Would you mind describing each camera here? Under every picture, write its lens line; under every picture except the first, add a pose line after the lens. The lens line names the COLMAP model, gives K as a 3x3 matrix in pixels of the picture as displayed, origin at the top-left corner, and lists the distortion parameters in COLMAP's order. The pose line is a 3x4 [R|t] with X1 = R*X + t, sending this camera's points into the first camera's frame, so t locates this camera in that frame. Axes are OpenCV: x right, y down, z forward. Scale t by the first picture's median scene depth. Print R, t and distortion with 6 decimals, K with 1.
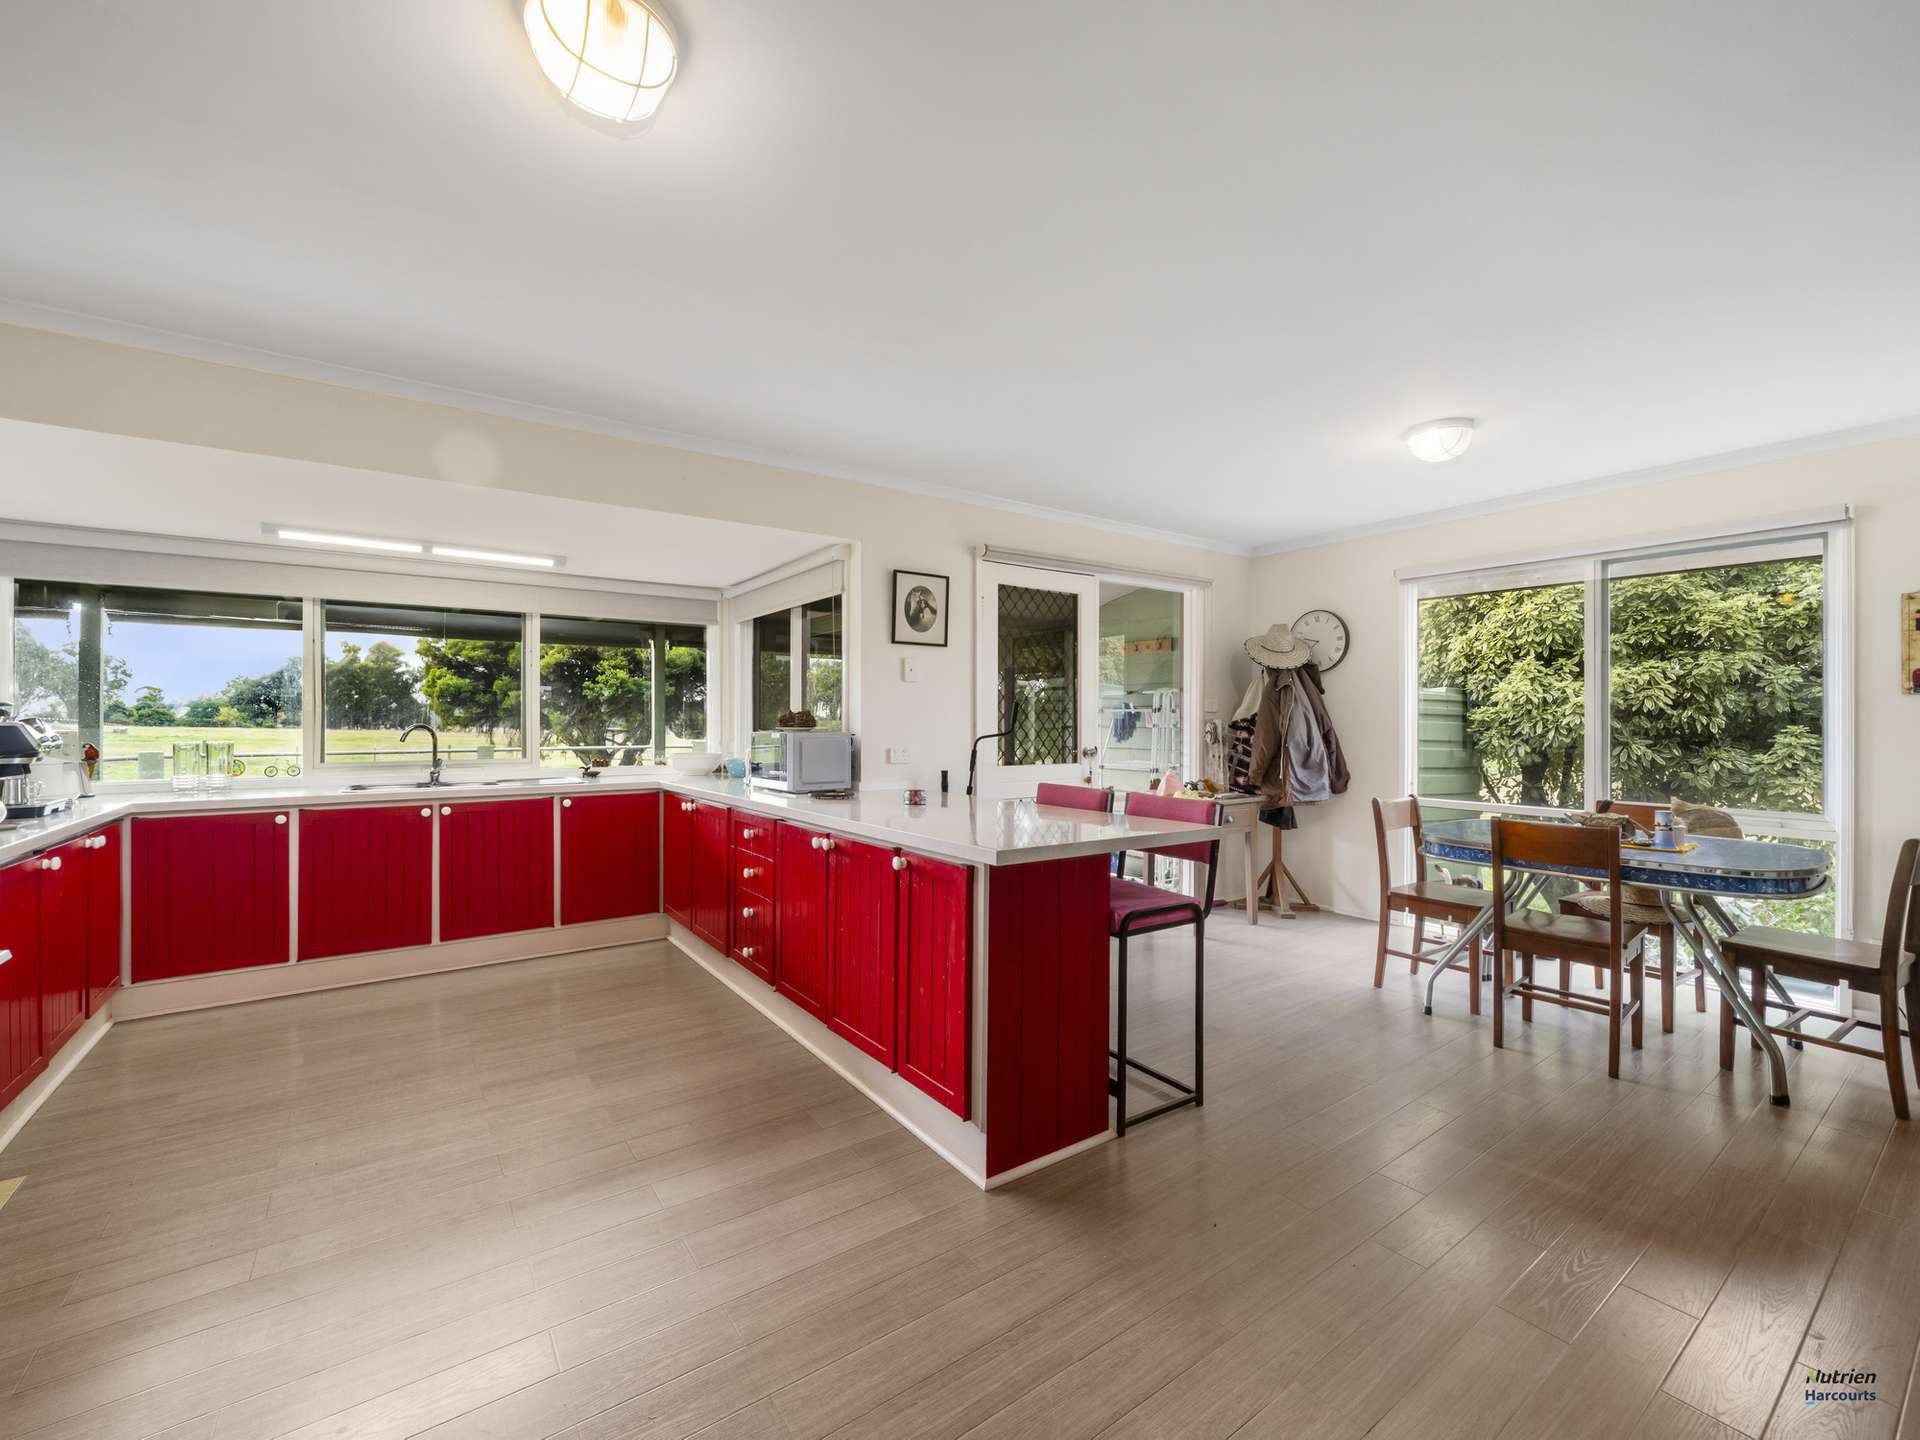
lens RADIAL K [[796.4, 0, 960.0], [0, 796.4, 720.0], [0, 0, 1]] dist [0.000330, -0.000085]
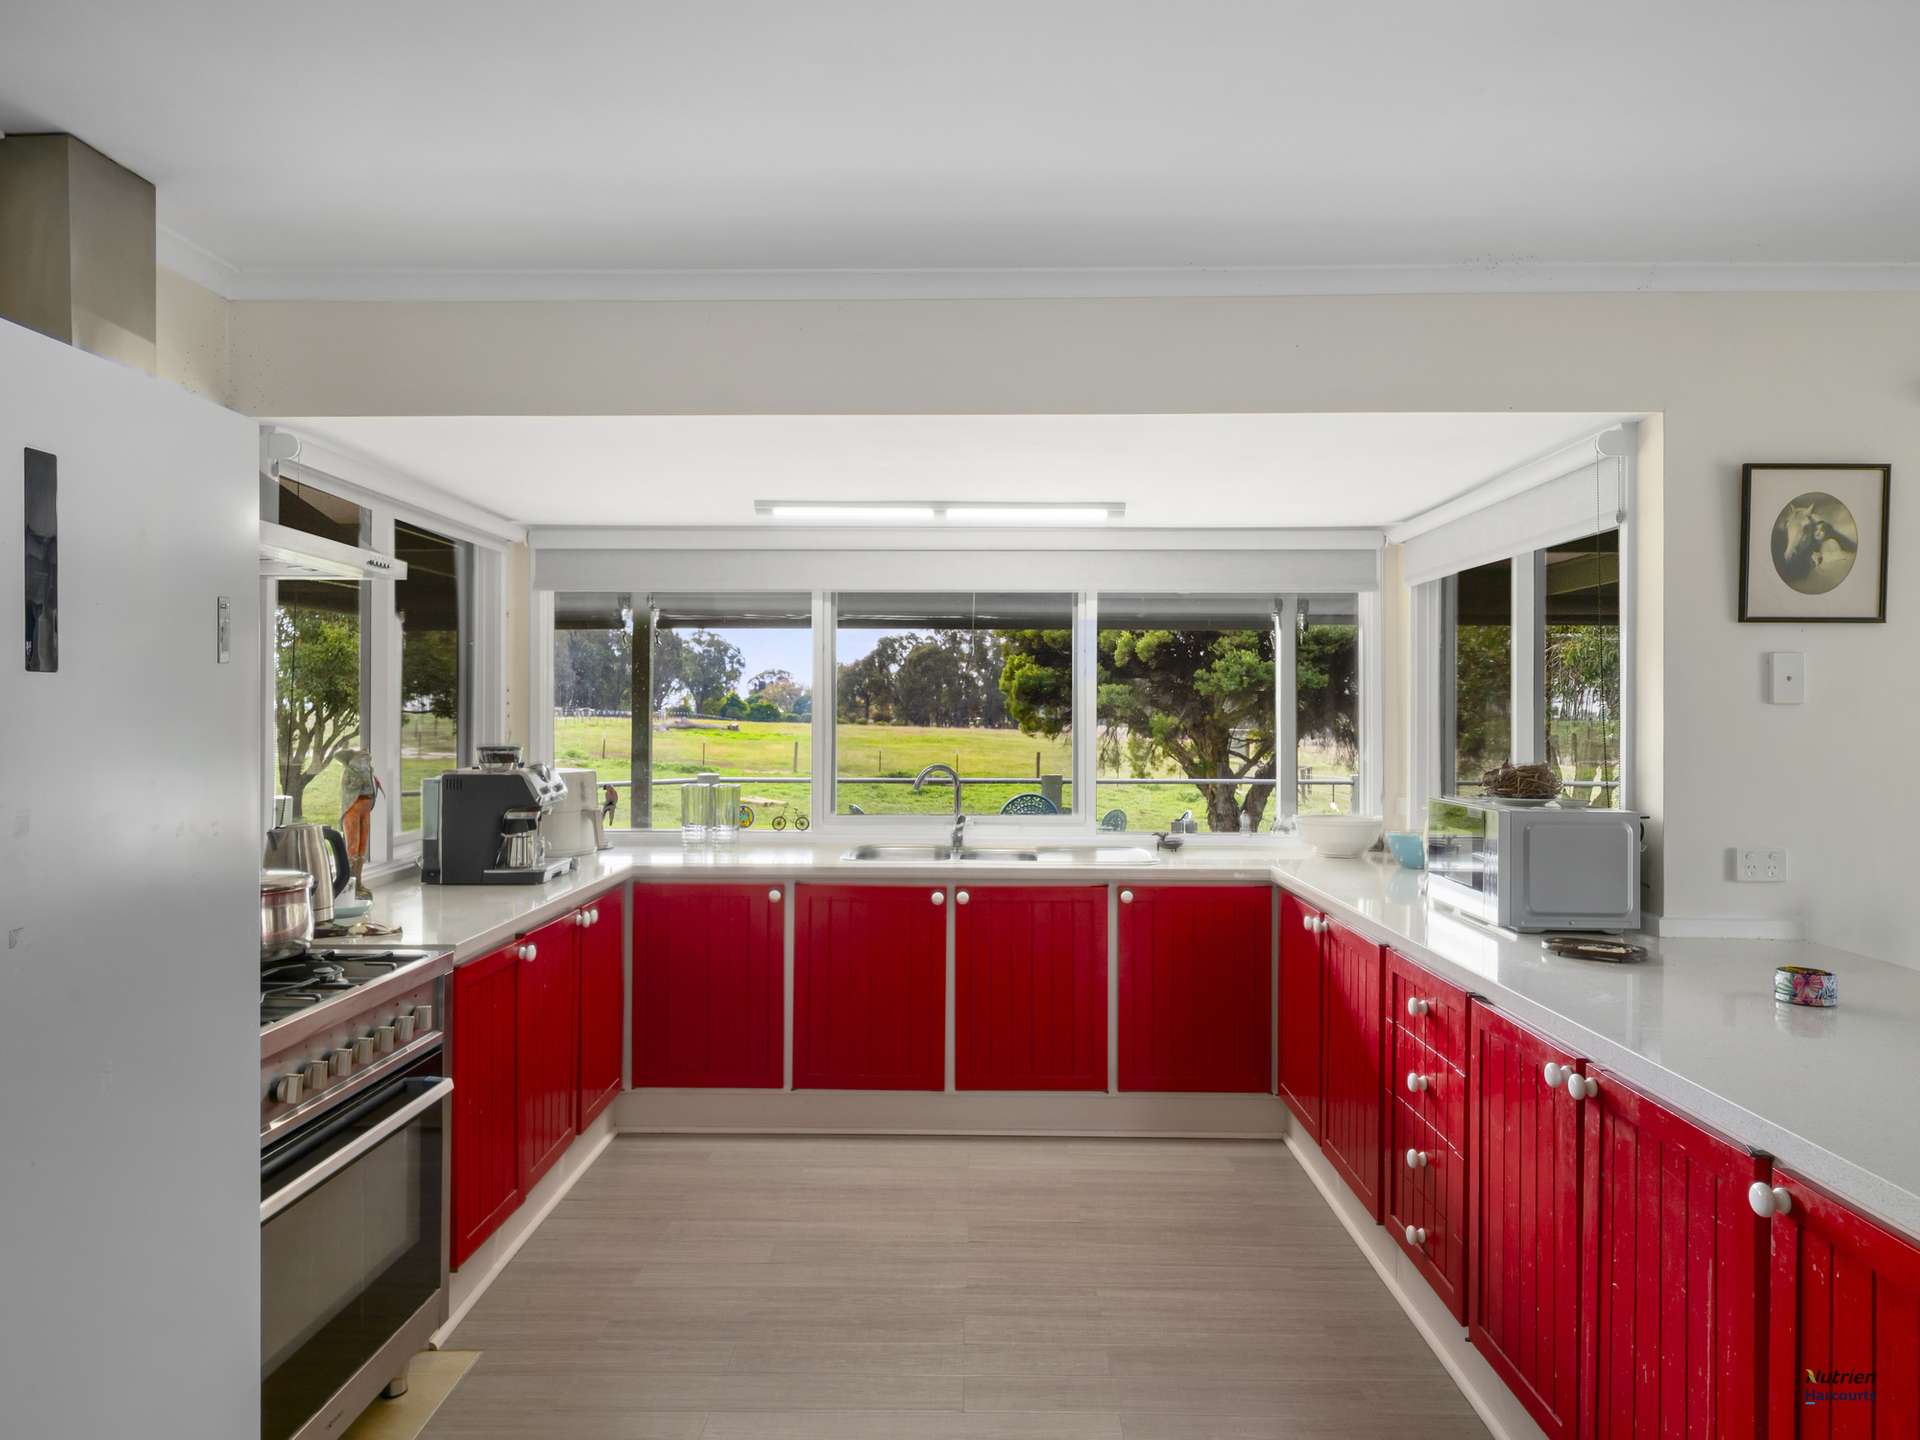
lens RADIAL K [[1254.0, 0, 960.8], [0, 1254.0, 696.0], [0, 0, 1]] dist [0.003516, -0.002633]
pose [[0.804051, -0.003640, -0.594549, -0.015479], [-0.006232, 0.999875, -0.014549, -0.040104], [0.594527, 0.015403, 0.803928, 0.142513]]
